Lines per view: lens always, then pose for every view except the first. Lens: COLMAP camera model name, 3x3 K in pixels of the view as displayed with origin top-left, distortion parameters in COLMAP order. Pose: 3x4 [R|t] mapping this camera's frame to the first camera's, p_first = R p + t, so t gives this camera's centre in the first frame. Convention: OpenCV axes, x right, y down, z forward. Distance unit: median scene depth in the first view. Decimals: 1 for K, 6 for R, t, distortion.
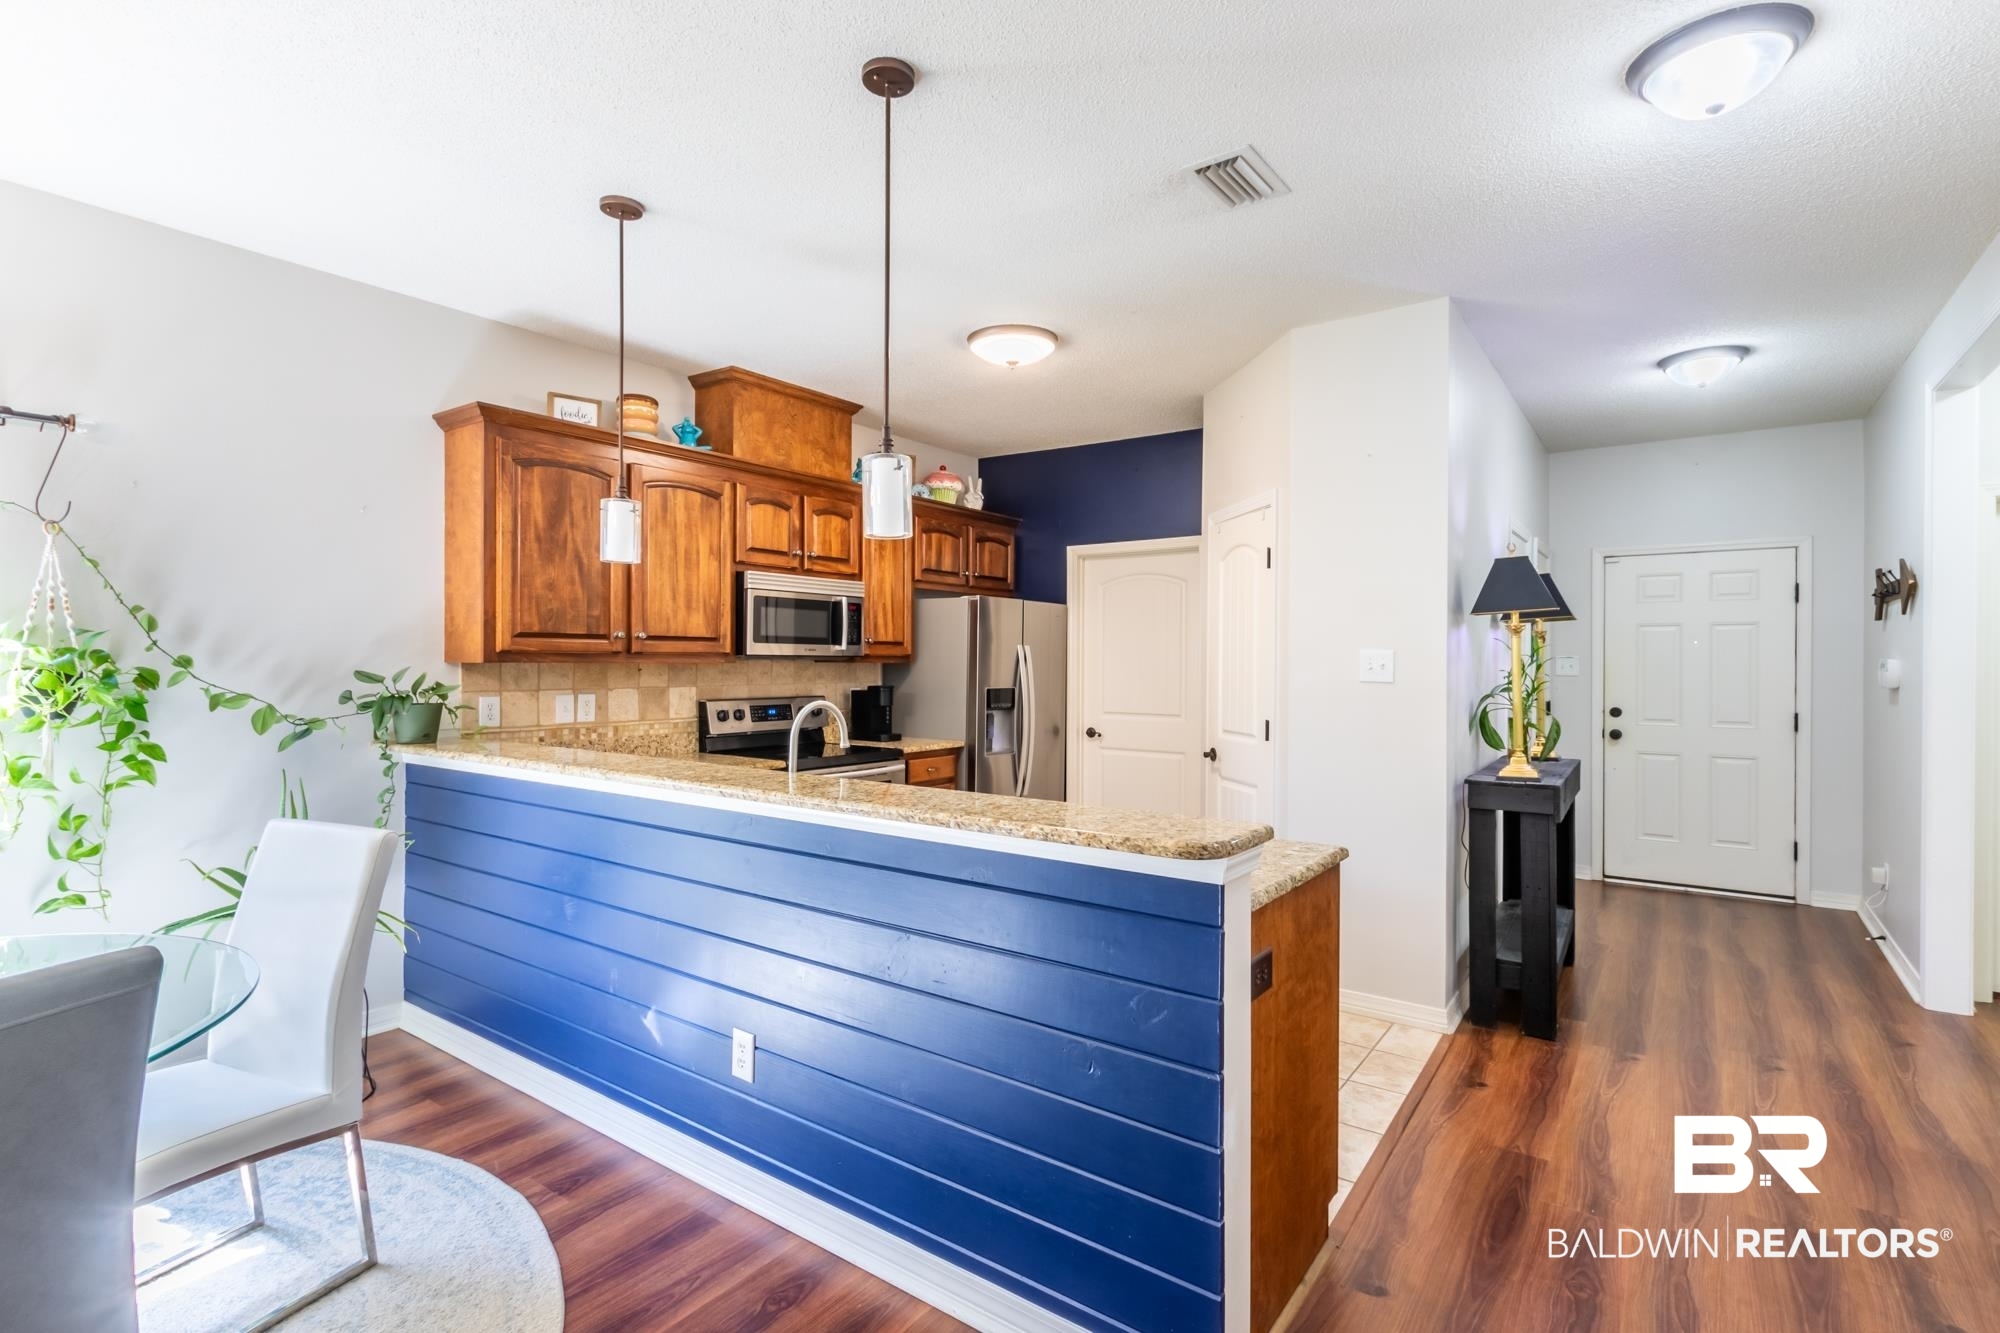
lens RADIAL K [[934.0, 0, 1006.5], [0, 934.0, 664.0], [0, 0, 1]] dist [0.016846, -0.000440]
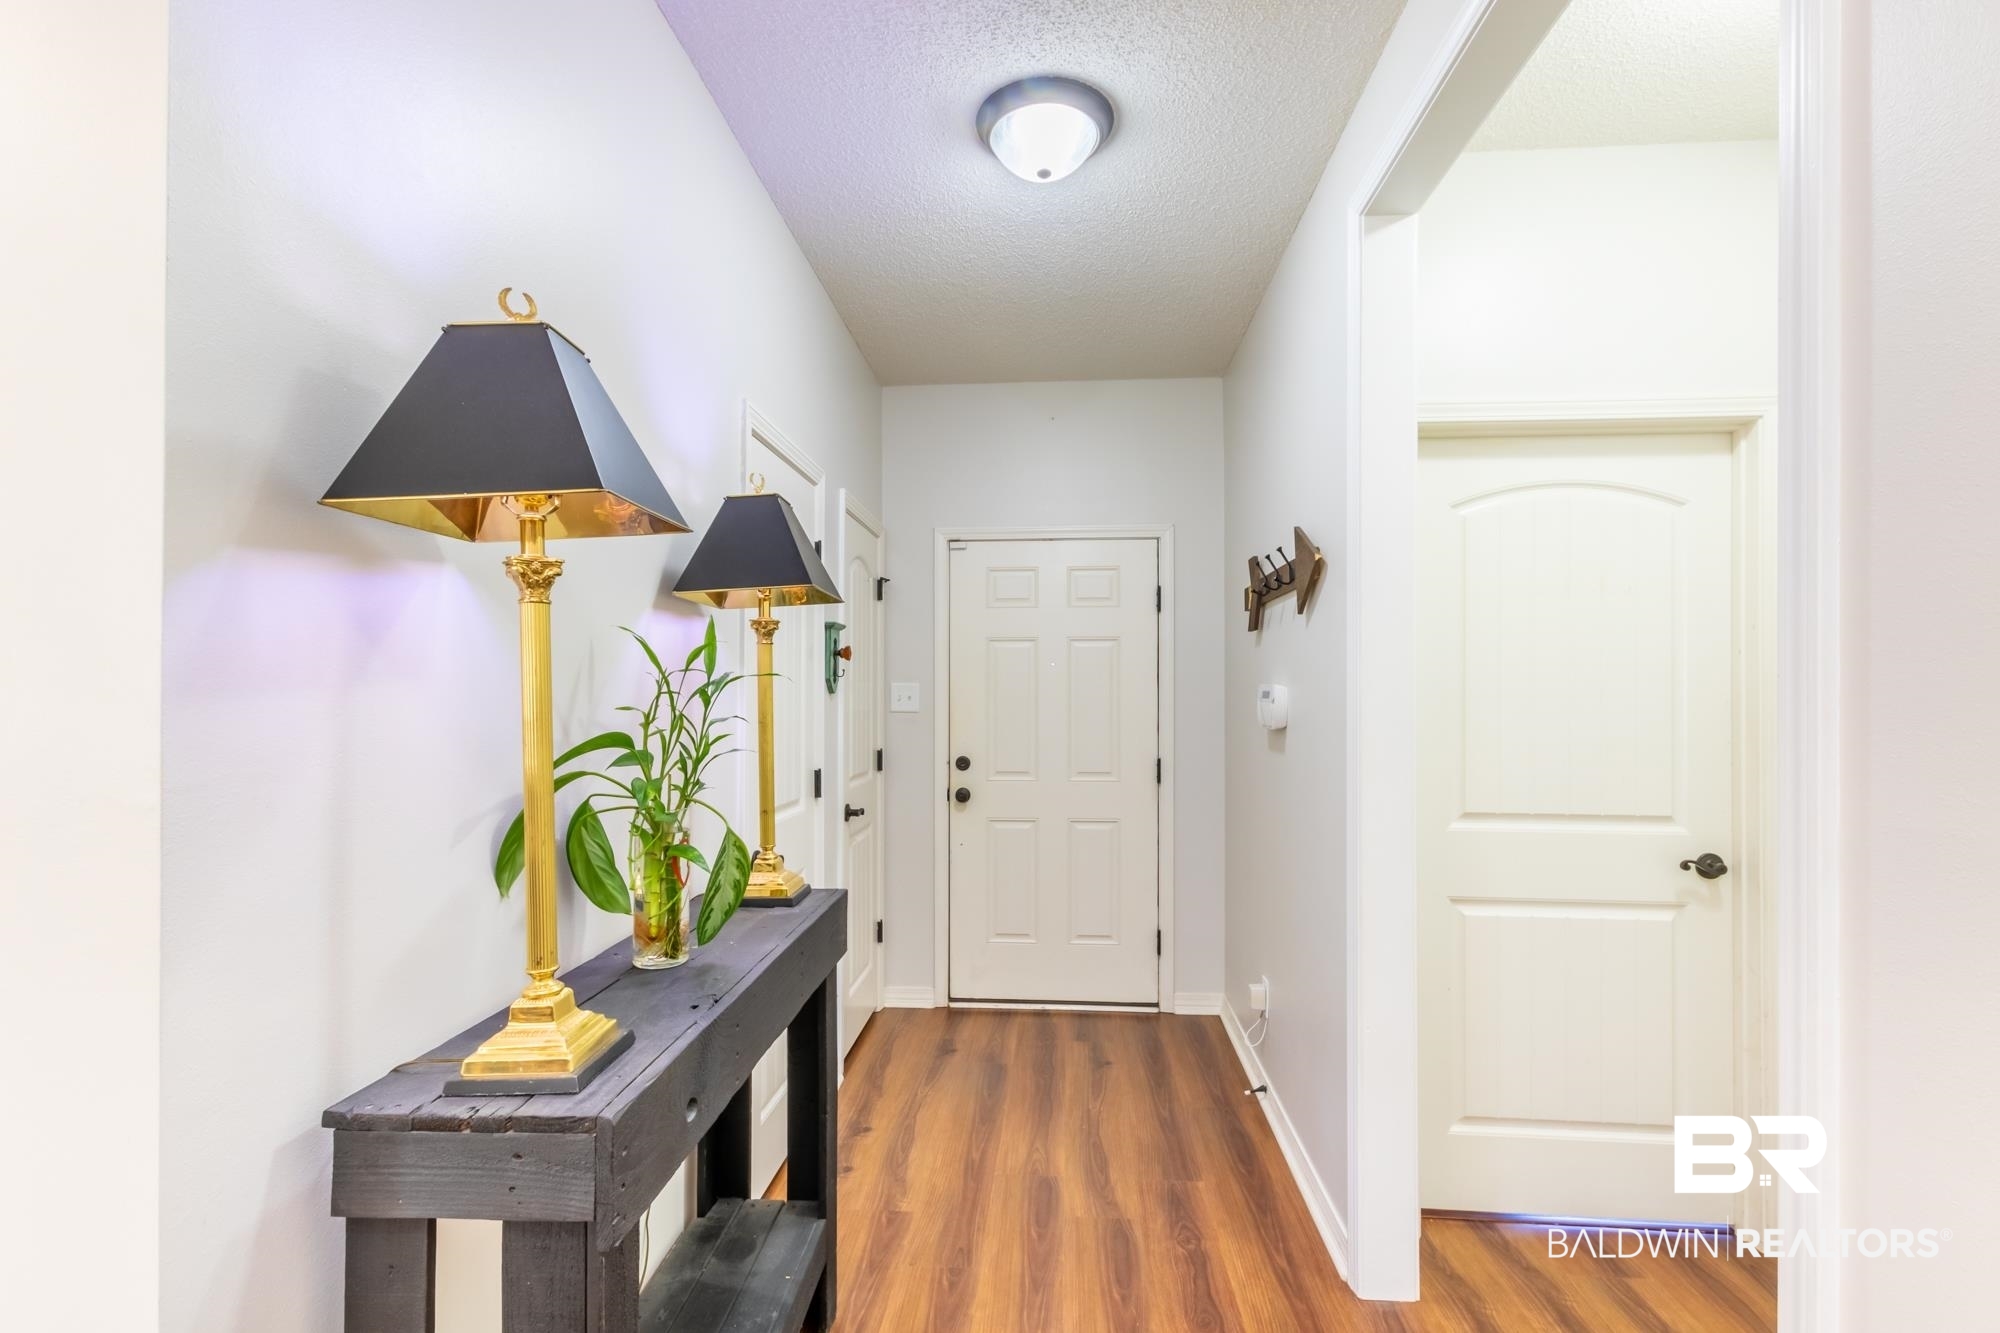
lens RADIAL K [[919.4, 0, 1005.1], [0, 919.4, 700.1], [0, 0, 1]] dist [0.003406, -0.000277]
pose [[0.846300, -0.006701, 0.532664, 0.406868], [0.005358, 0.999977, 0.004067, 0.001868], [-0.532679, -0.000588, 0.846317, 0.529577]]
